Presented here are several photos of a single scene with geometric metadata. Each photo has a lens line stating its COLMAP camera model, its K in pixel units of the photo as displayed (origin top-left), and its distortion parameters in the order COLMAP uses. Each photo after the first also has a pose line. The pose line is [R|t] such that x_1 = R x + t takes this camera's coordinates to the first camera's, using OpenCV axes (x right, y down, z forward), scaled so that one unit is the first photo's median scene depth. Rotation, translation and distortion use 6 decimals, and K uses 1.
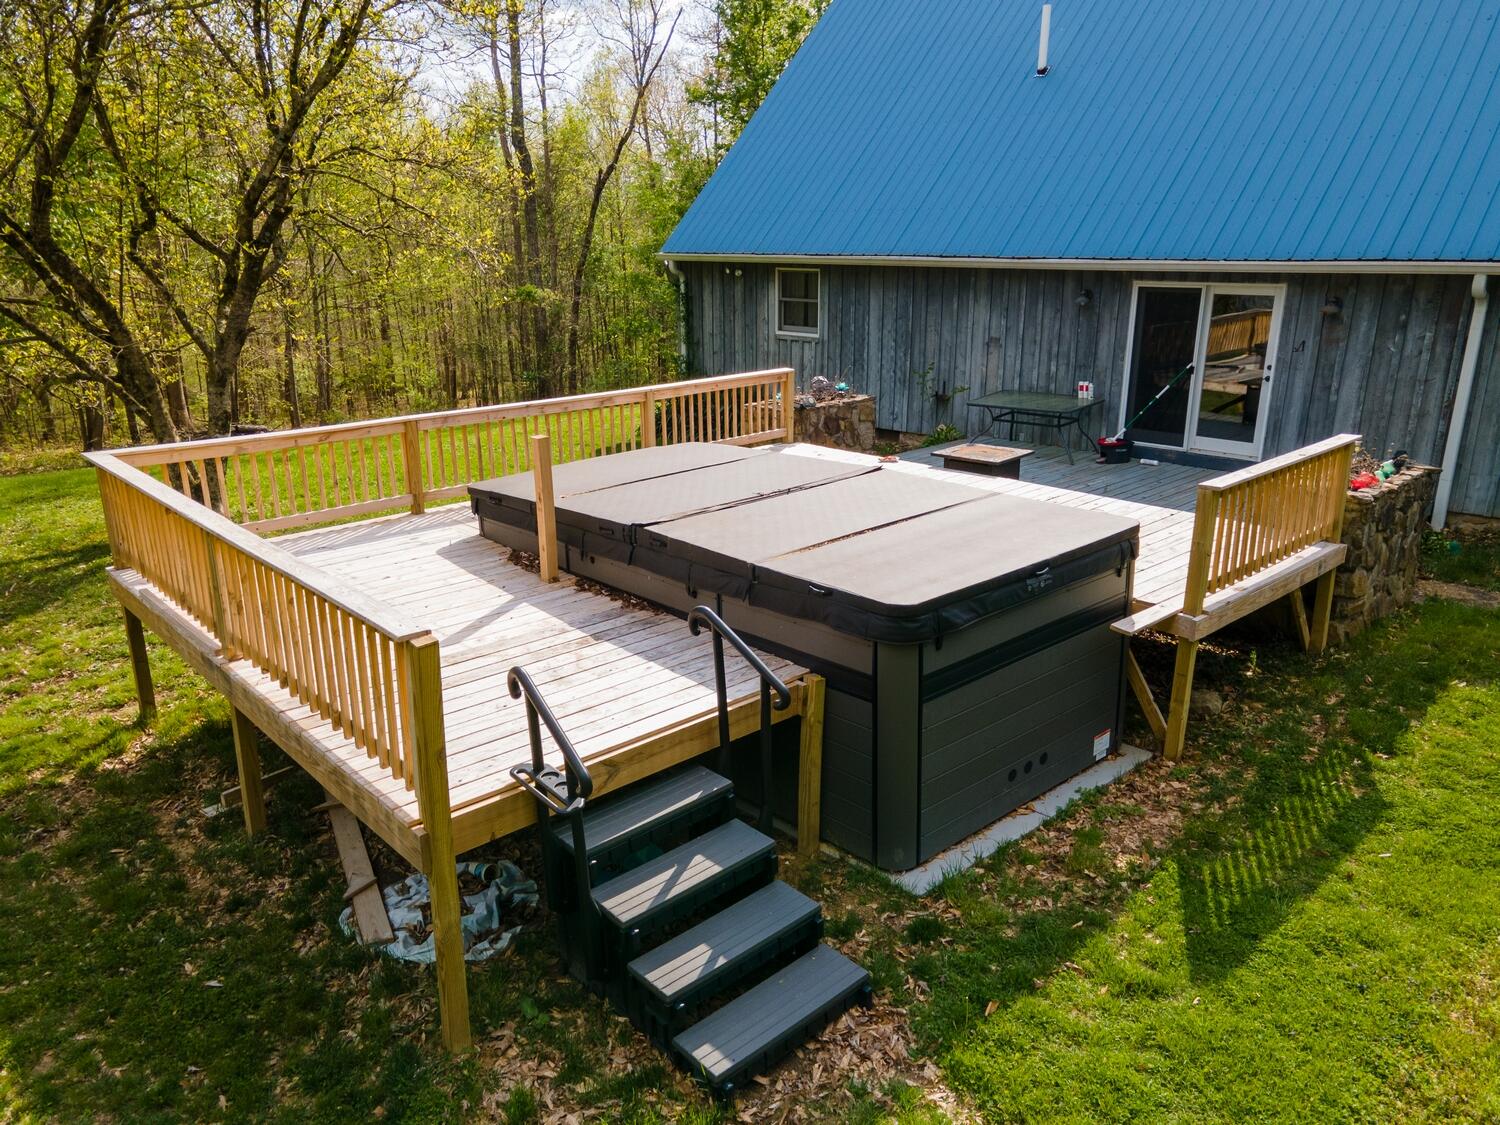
lens RADIAL K [[1072.0, 0, 750.0], [0, 1072.0, 562.5], [0, 0, 1]] dist [0.035543, -0.002186]
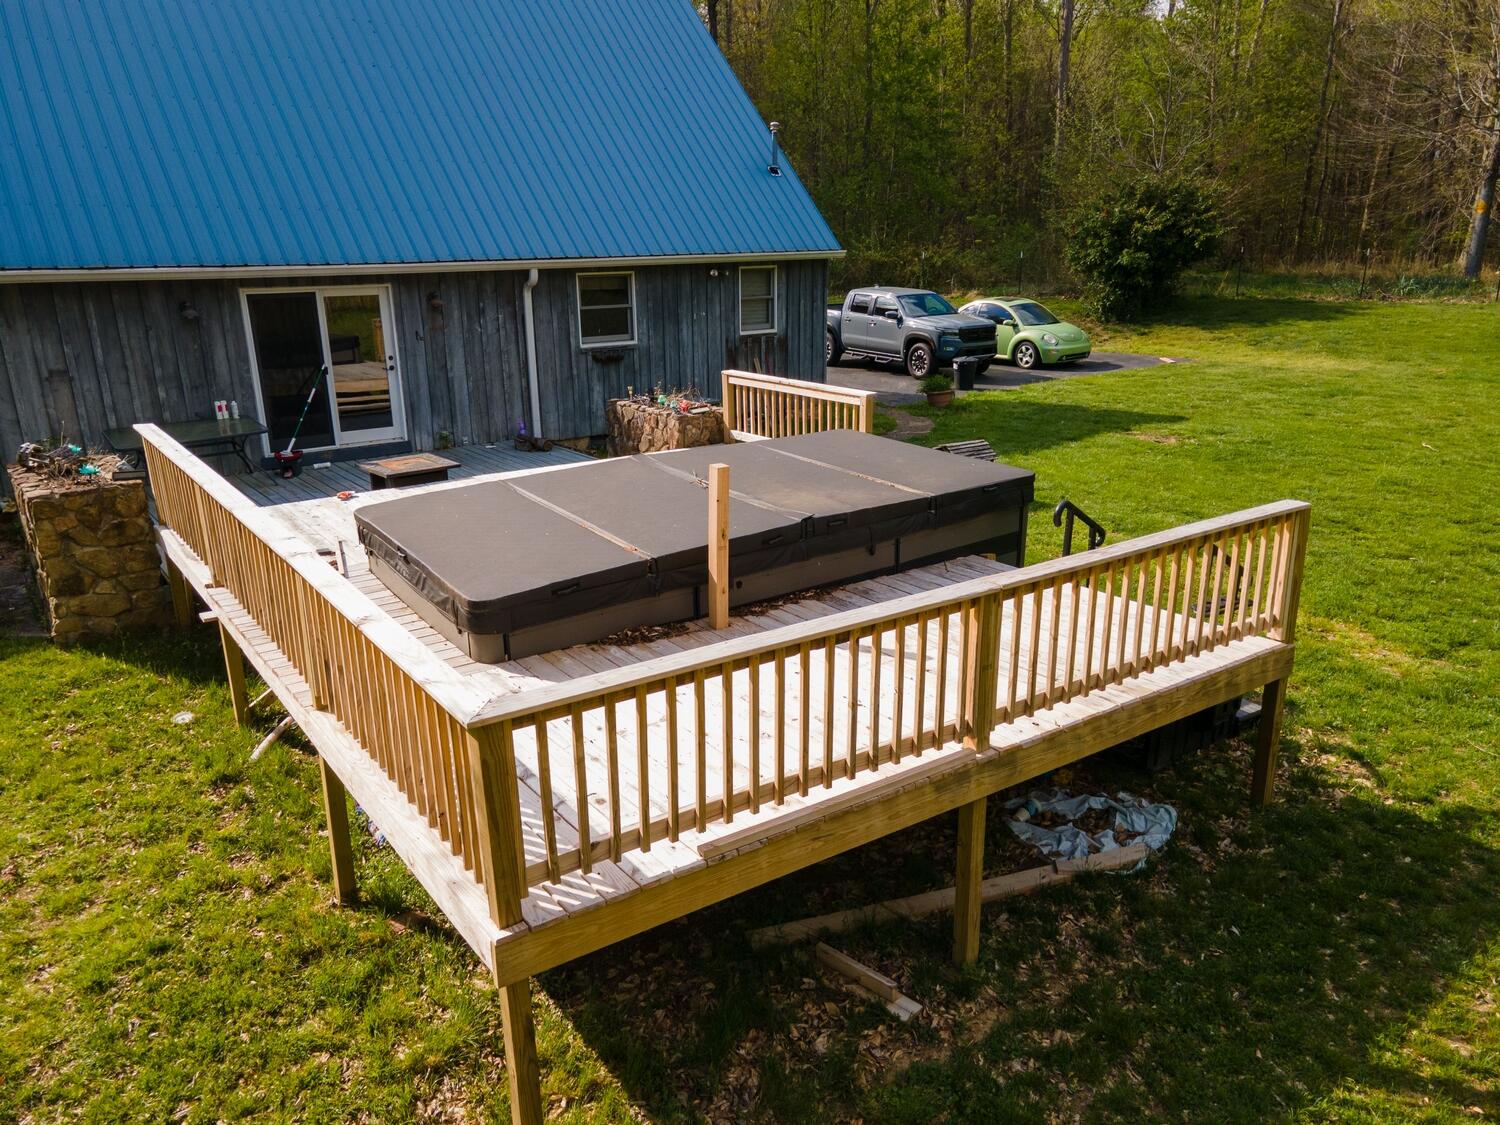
lens RADIAL K [[1072.0, 0, 750.0], [0, 1072.0, 562.5], [0, 0, 1]] dist [0.035543, -0.002186]
pose [[0.160634, -0.291924, 0.942856, -0.591513], [0.300979, 0.924251, 0.234886, -0.137440], [-0.940004, 0.246049, 0.236329, 0.445146]]
